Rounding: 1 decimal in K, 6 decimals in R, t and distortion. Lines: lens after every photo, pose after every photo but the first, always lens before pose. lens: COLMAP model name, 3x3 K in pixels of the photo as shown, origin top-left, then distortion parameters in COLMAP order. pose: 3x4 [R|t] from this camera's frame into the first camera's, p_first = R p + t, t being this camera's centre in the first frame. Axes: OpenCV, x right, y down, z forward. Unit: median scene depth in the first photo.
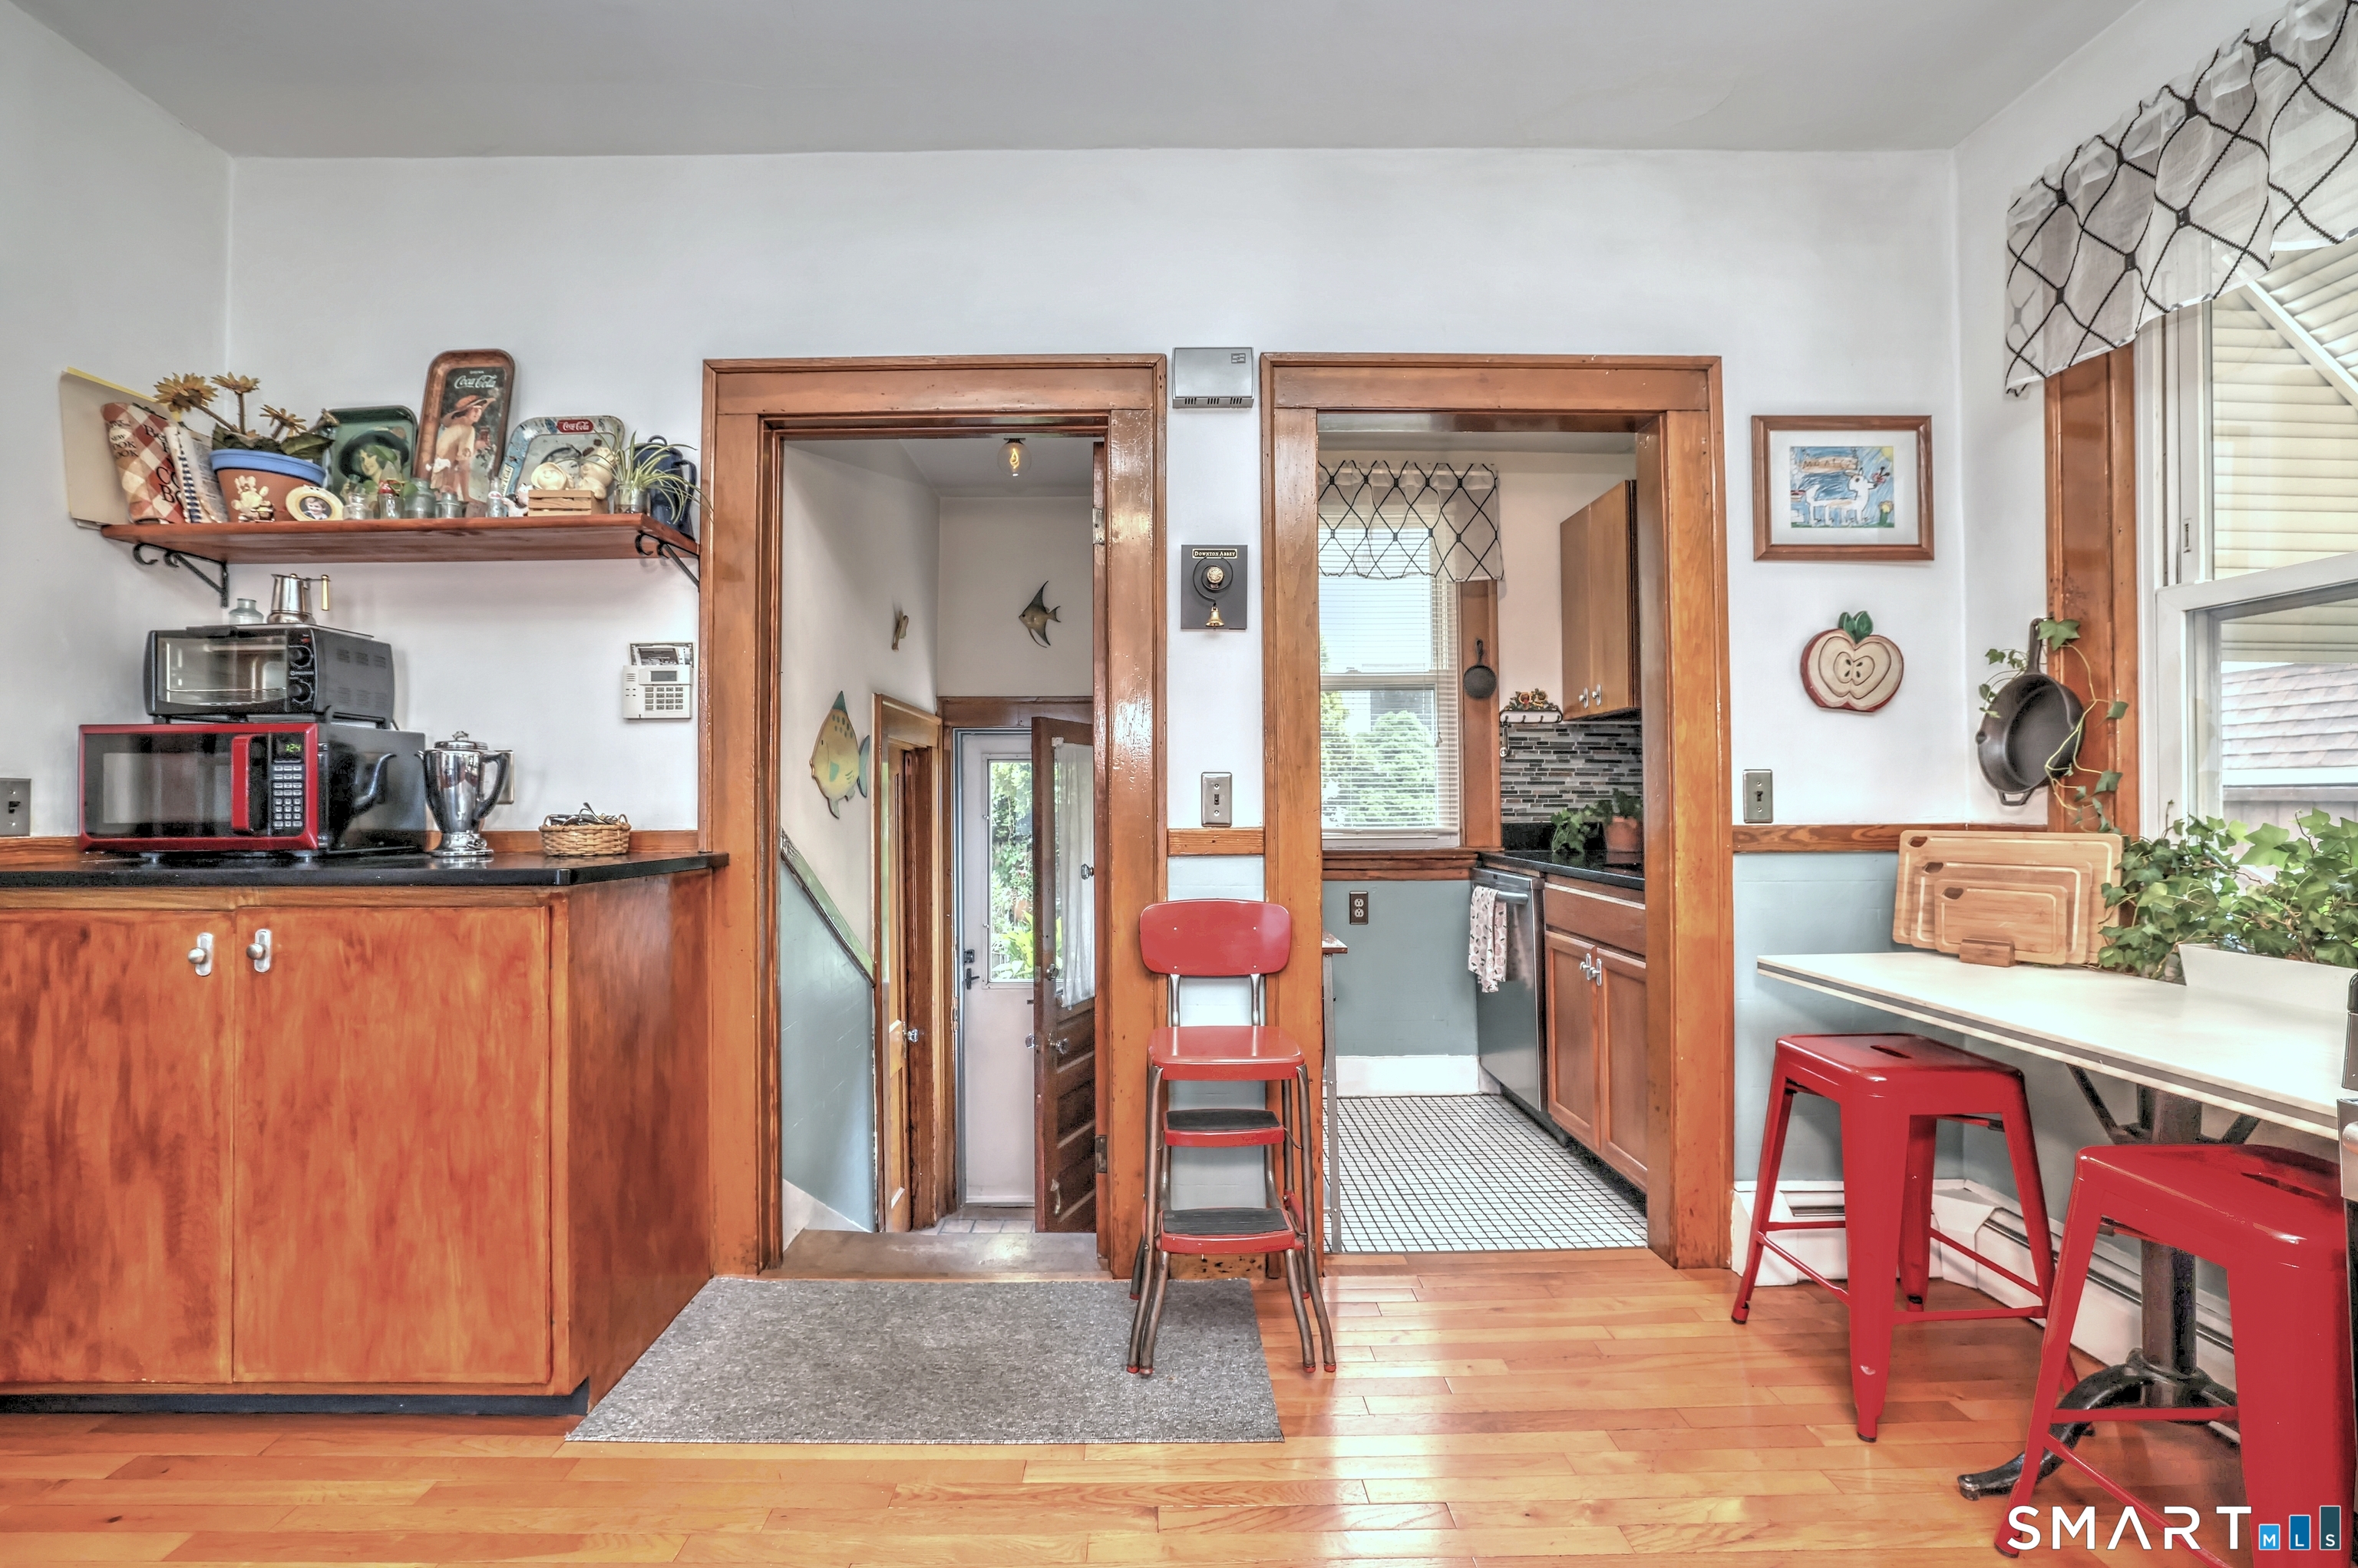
lens RADIAL K [[1014.5, 0, 1157.8], [0, 1014.5, 790.4], [0, 0, 1]] dist [-0.032476, 0.007928]
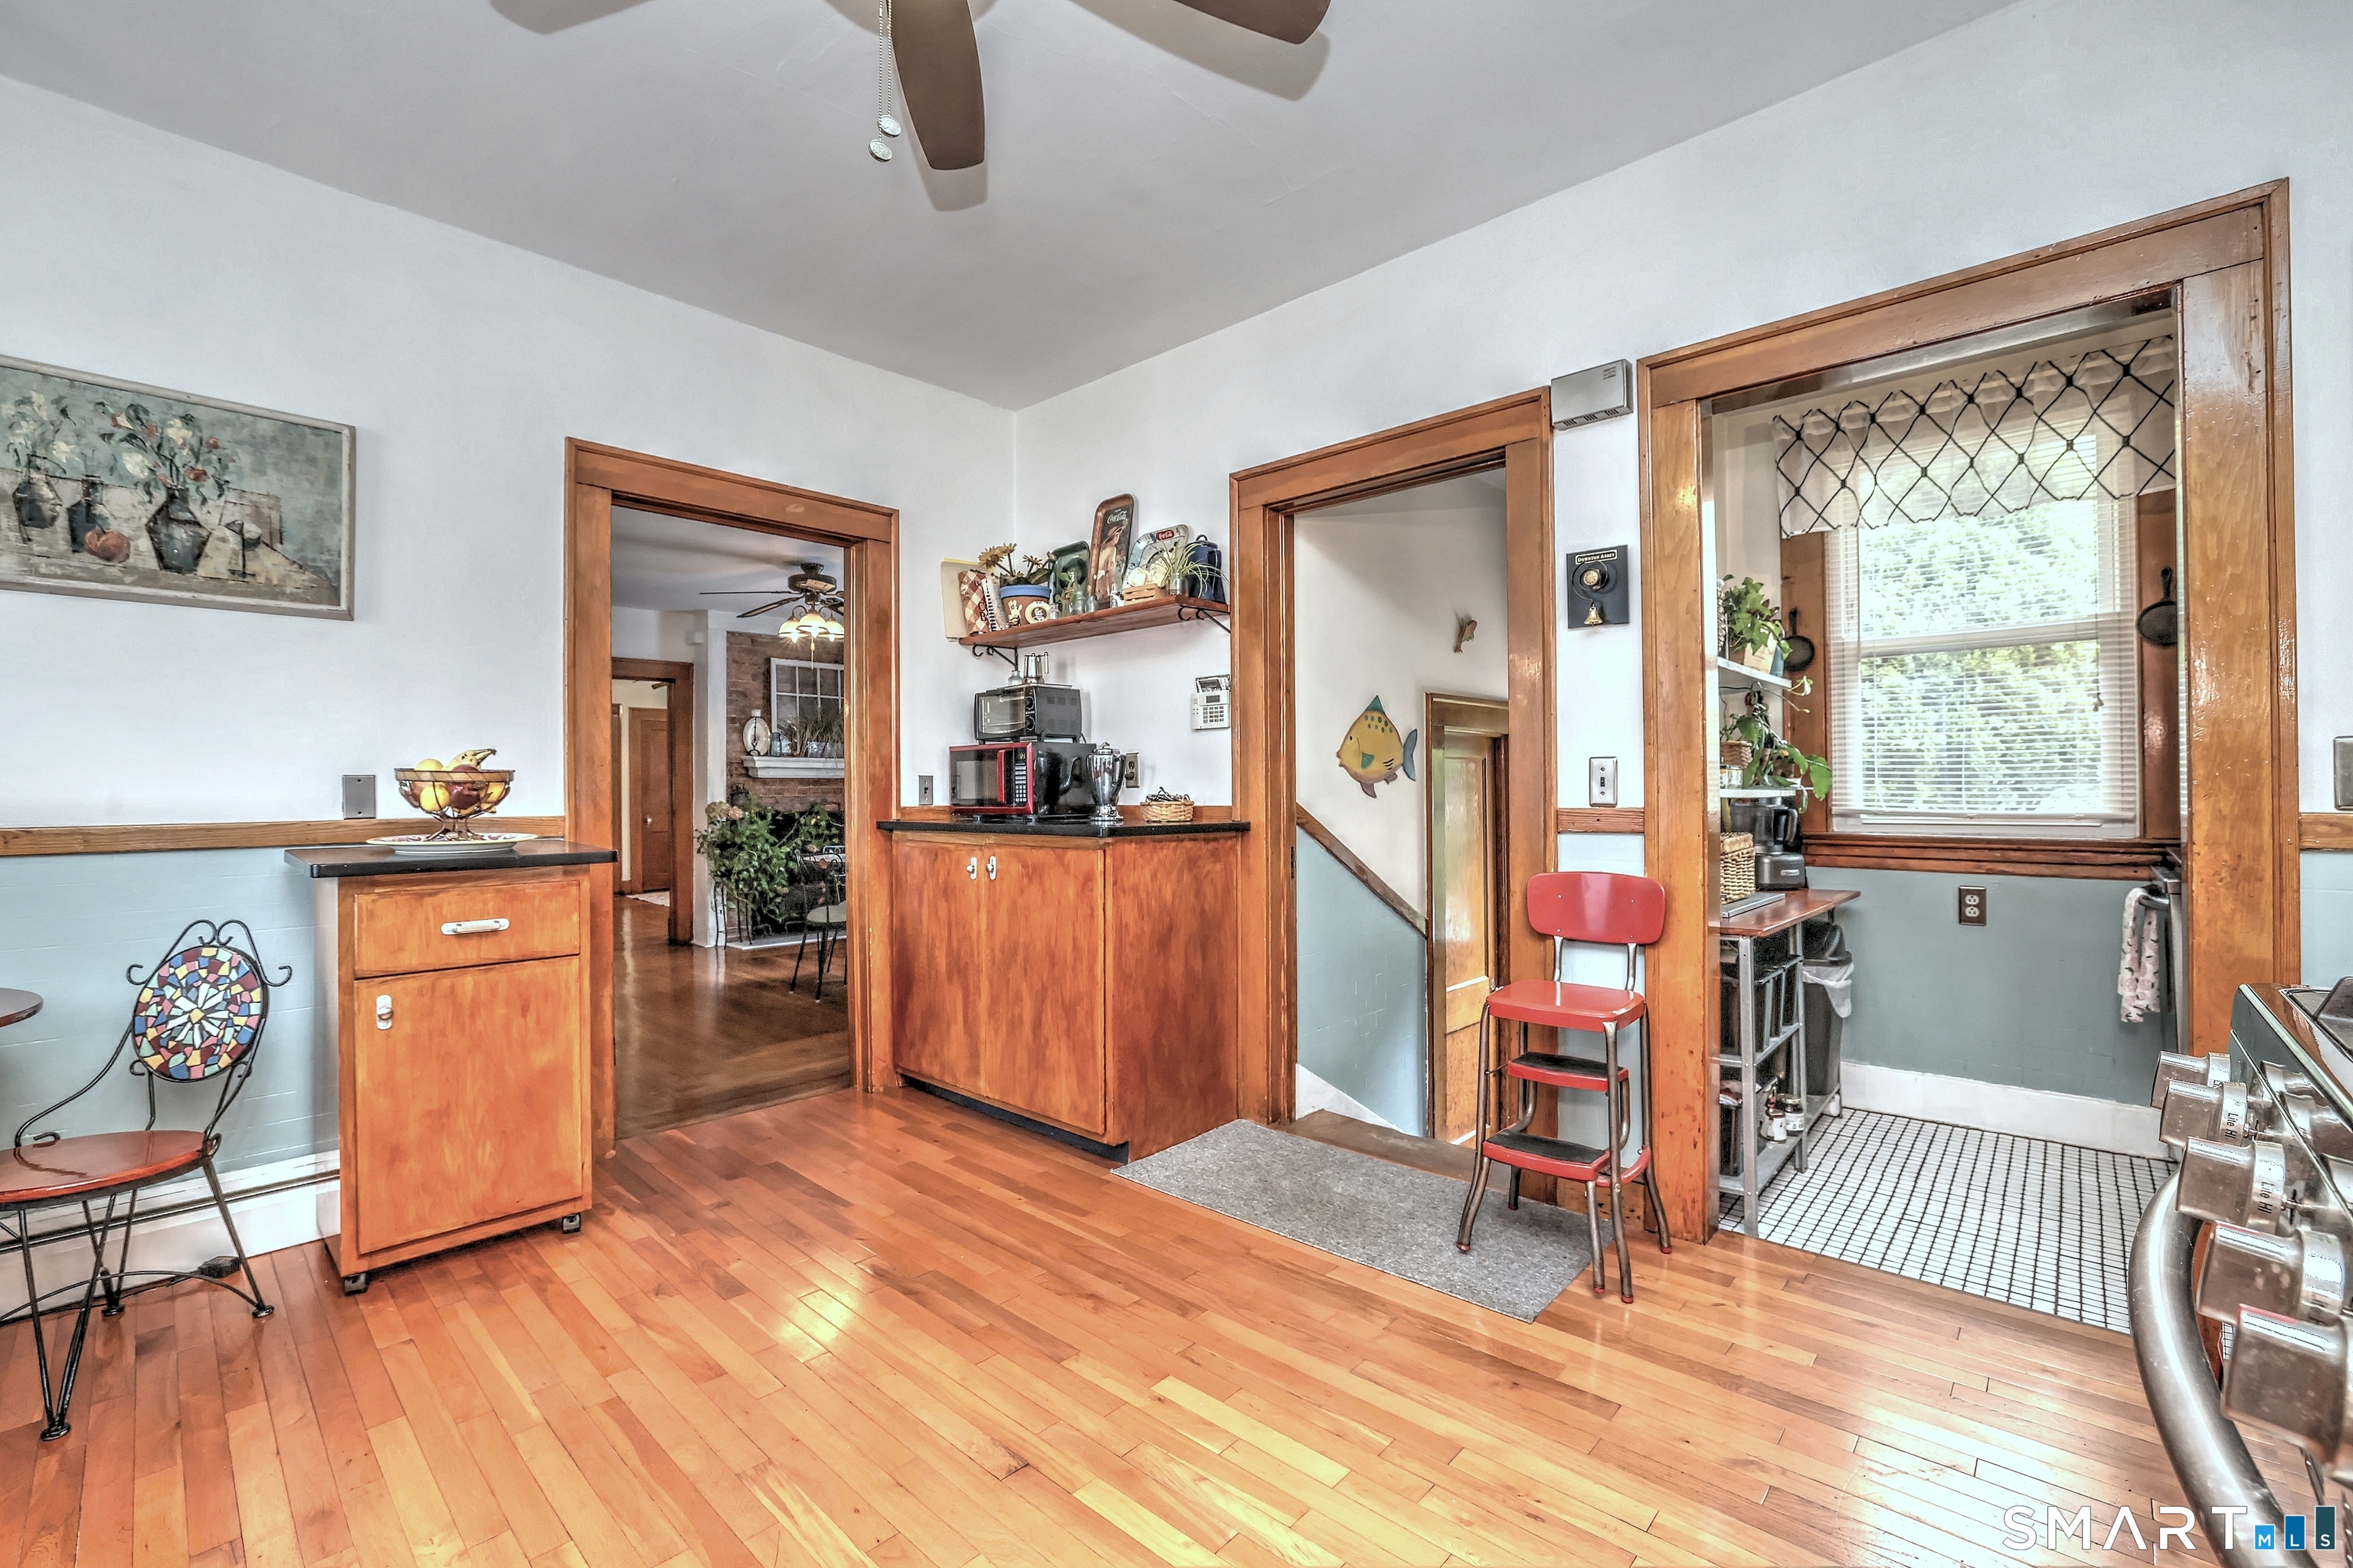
lens RADIAL K [[1025.4, 0, 1156.1], [0, 1025.4, 782.7], [0, 0, 1]] dist [-0.047259, 0.015000]
pose [[0.721117, -0.005740, -0.692790, 0.463206], [0.014151, 0.999879, 0.006445, -0.003638], [0.692669, -0.014452, 0.721111, -0.118082]]
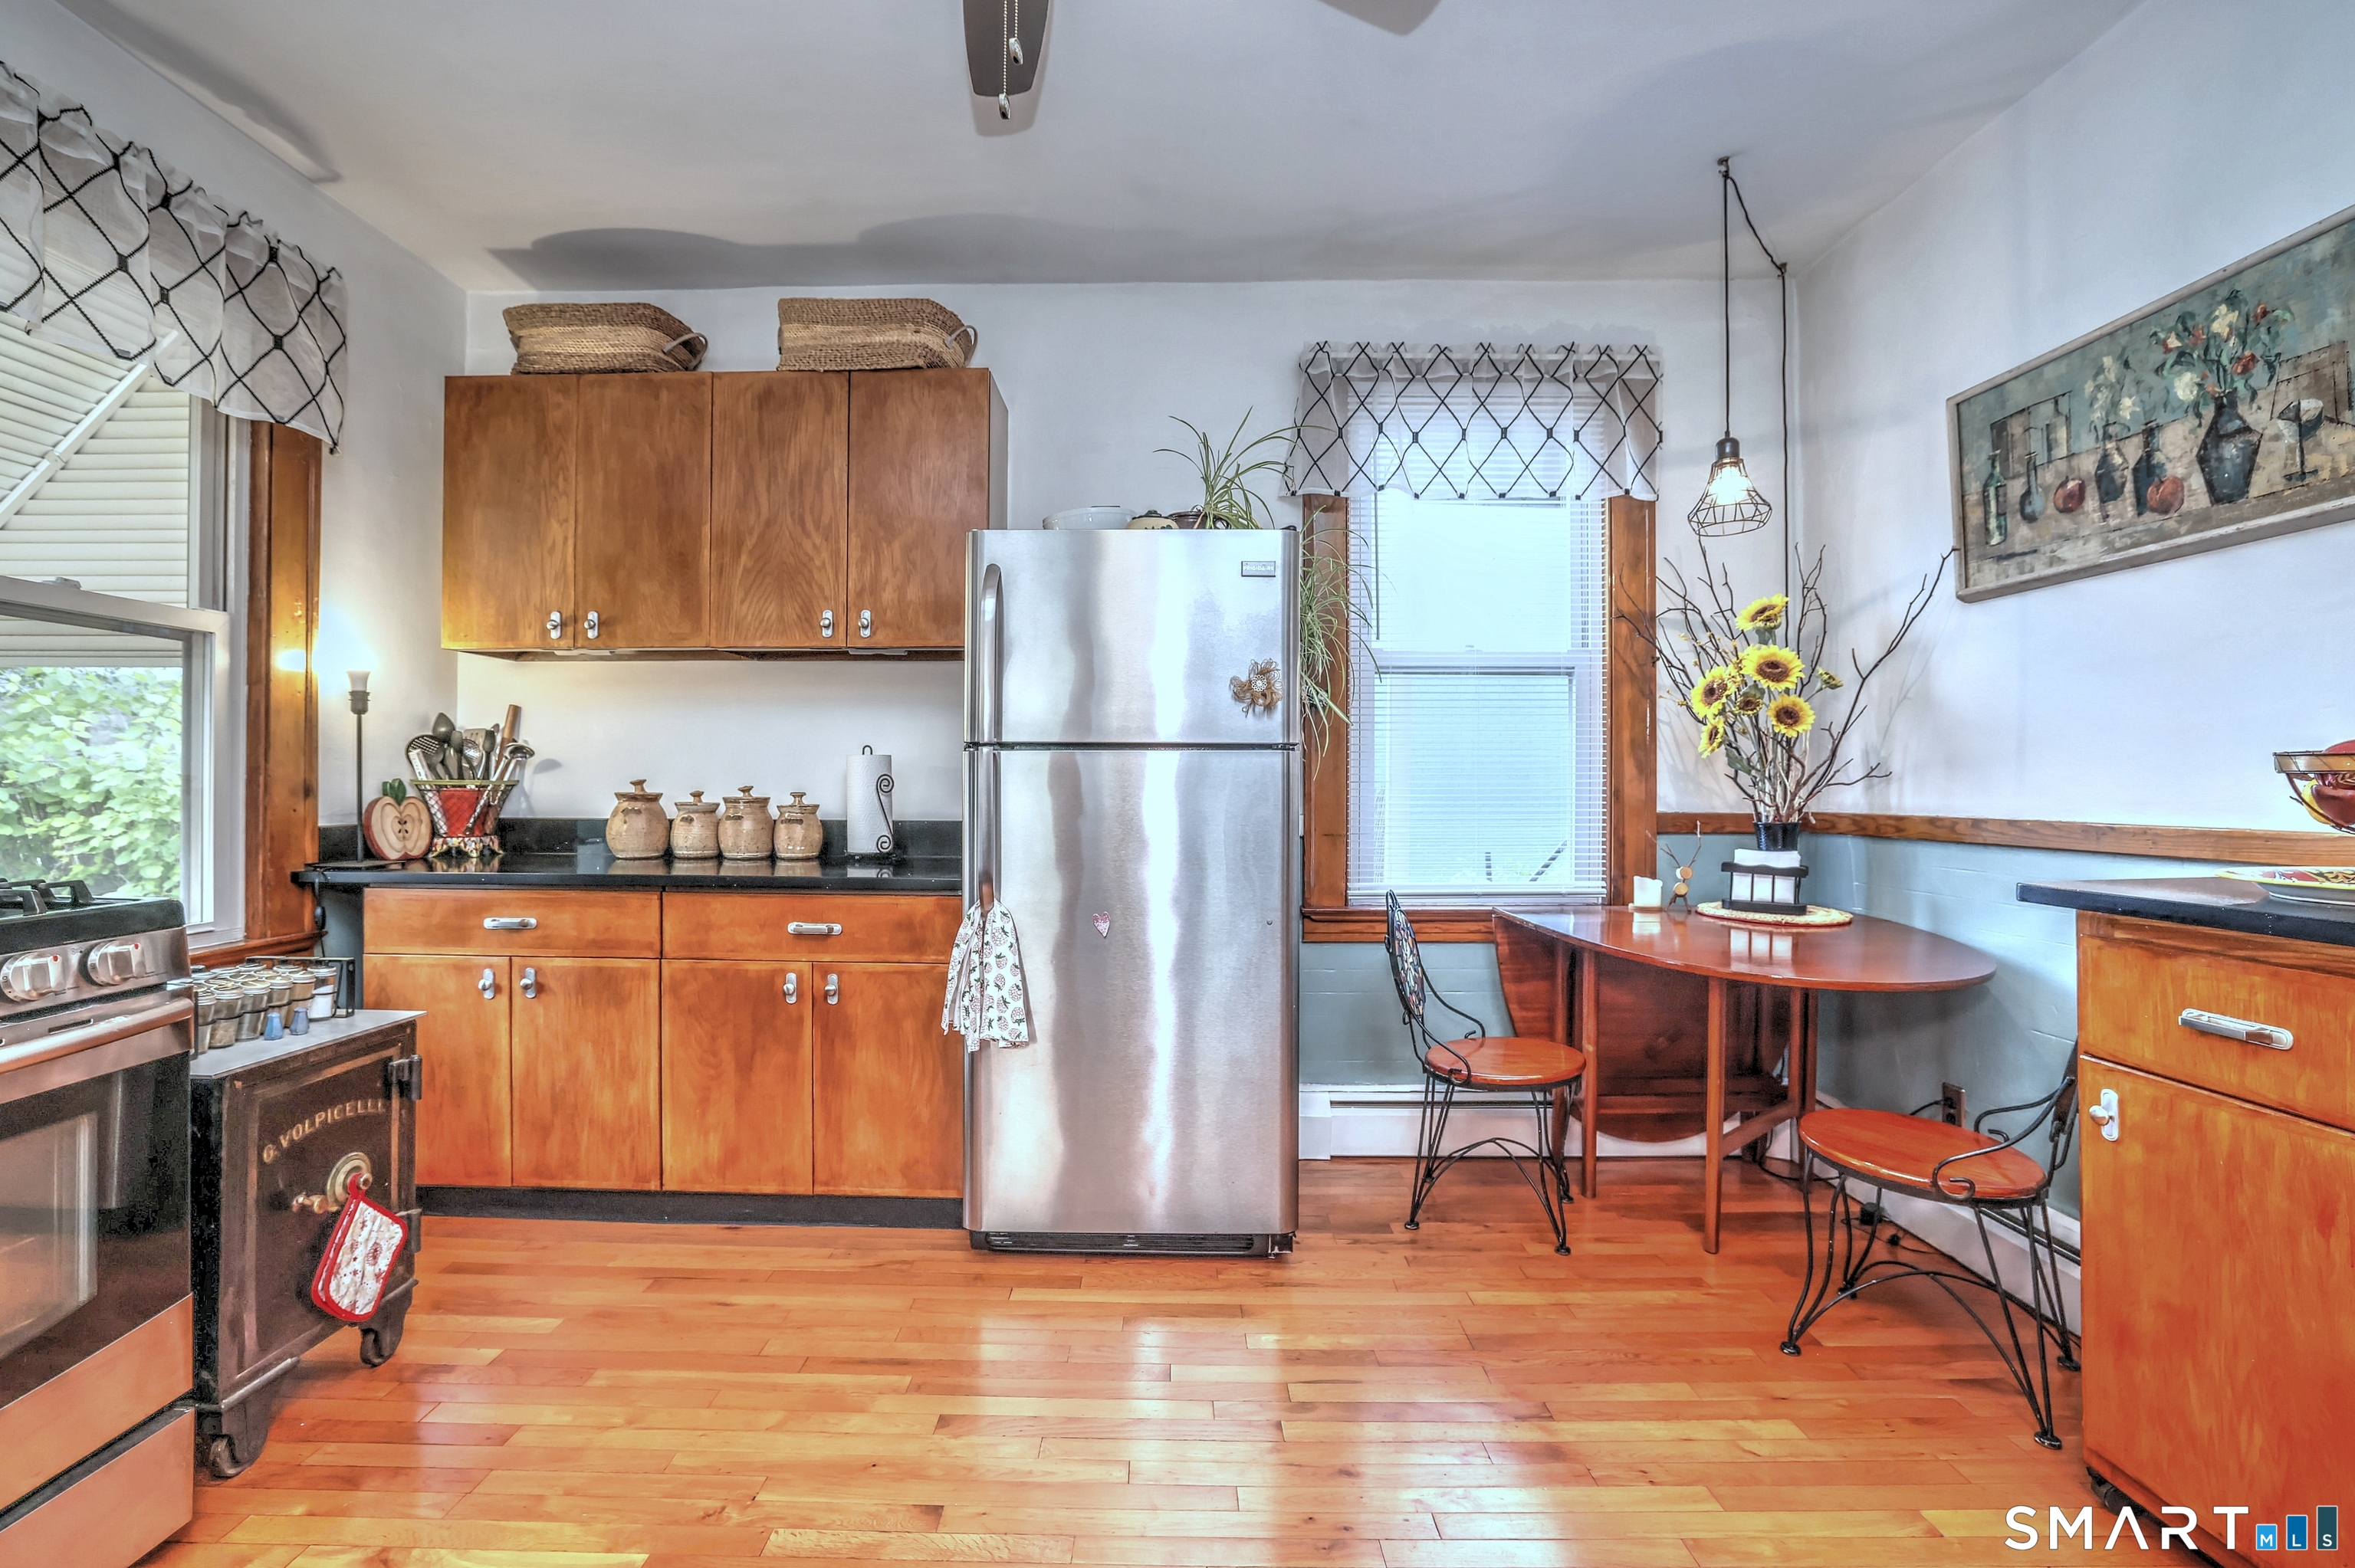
lens RADIAL K [[1026.1, 0, 1166.5], [0, 1026.1, 780.9], [0, 0, 1]] dist [-0.047259, 0.015000]
pose [[-0.999995, 0.000453, 0.002977, -0.113721], [0.000401, 0.999849, -0.017396, 0.006308], [-0.002984, -0.017395, -0.999844, 0.686899]]
